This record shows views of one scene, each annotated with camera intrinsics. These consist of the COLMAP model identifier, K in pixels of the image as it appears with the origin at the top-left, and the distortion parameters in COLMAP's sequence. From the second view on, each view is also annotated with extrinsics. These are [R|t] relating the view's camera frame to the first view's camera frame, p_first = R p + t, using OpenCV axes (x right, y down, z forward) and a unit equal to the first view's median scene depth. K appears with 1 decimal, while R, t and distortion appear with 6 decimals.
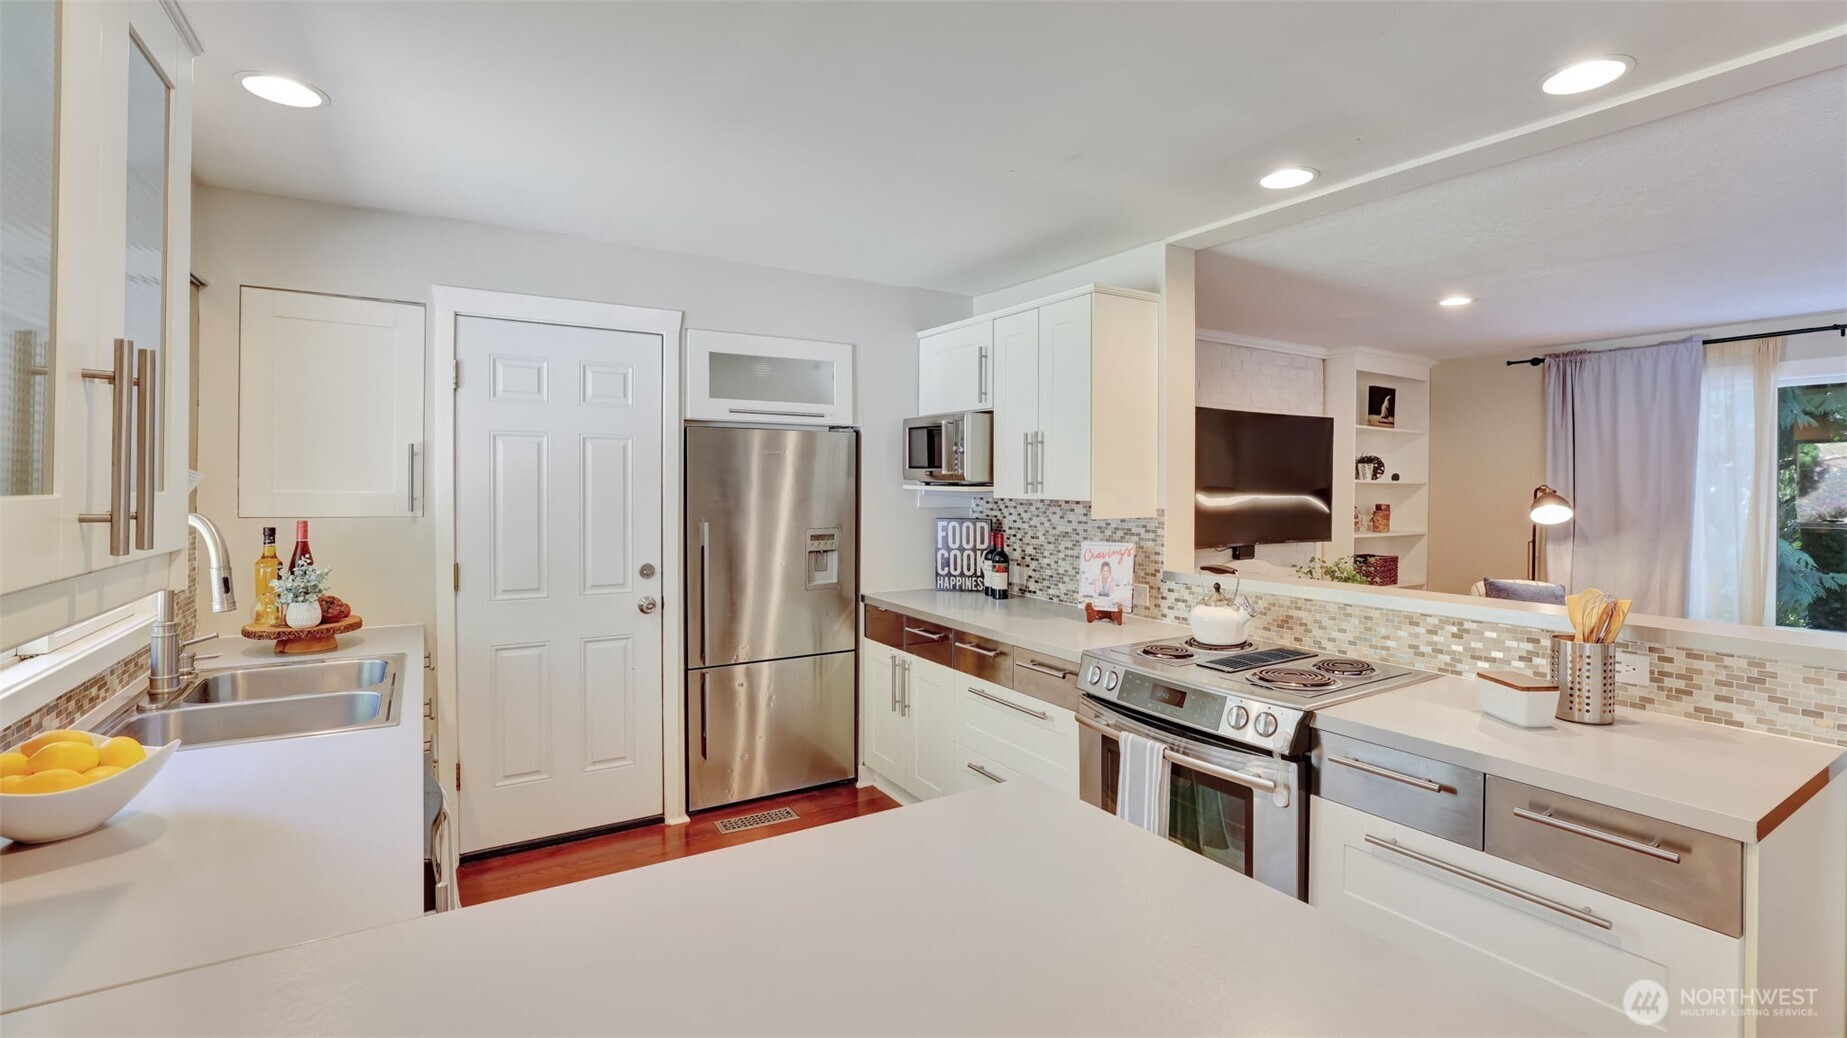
lens RADIAL K [[805.2, 0, 917.7], [0, 805.2, 501.2], [0, 0, 1]] dist [-0.017072, 0.001146]
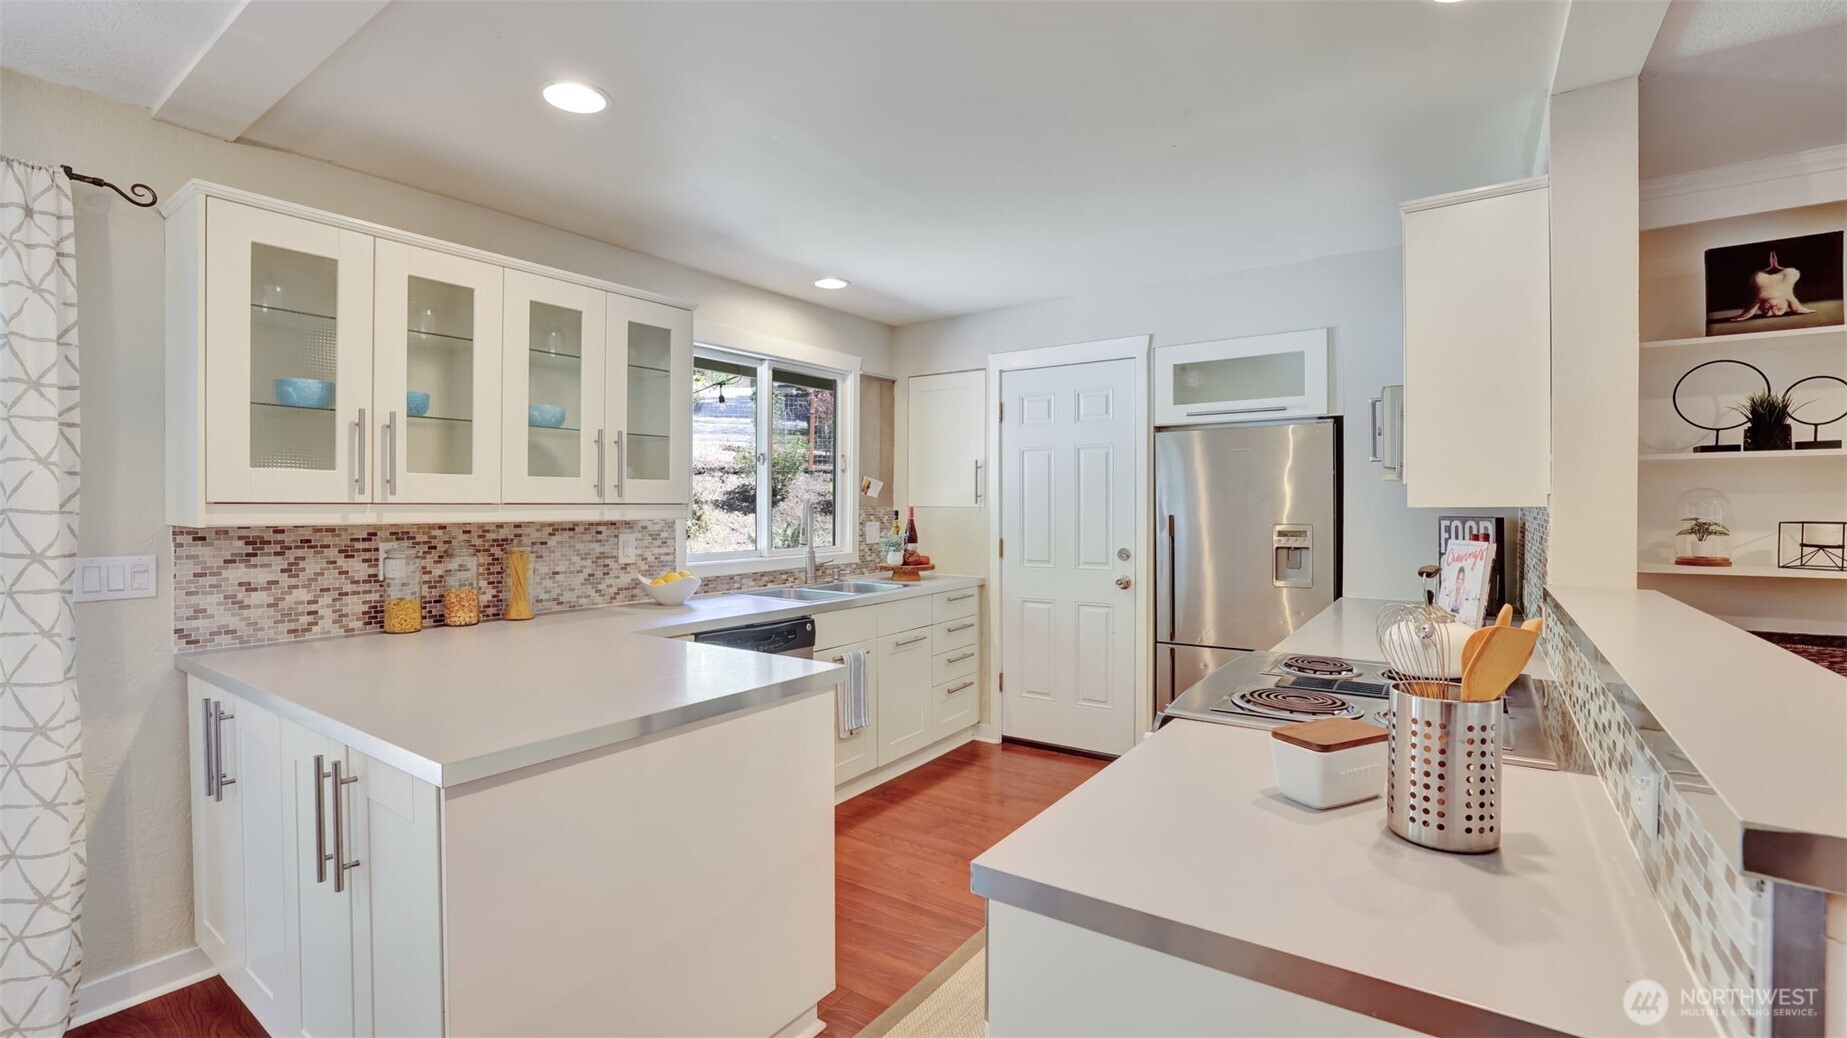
lens RADIAL K [[805.2, 0, 924.9], [0, 805.2, 517.3], [0, 0, 1]] dist [-0.017072, 0.001146]
pose [[0.415312, 0.008869, -0.909636, 0.651612], [-0.011670, 0.999922, 0.004421, 0.029604], [0.909604, 0.008779, 0.415383, 0.222128]]
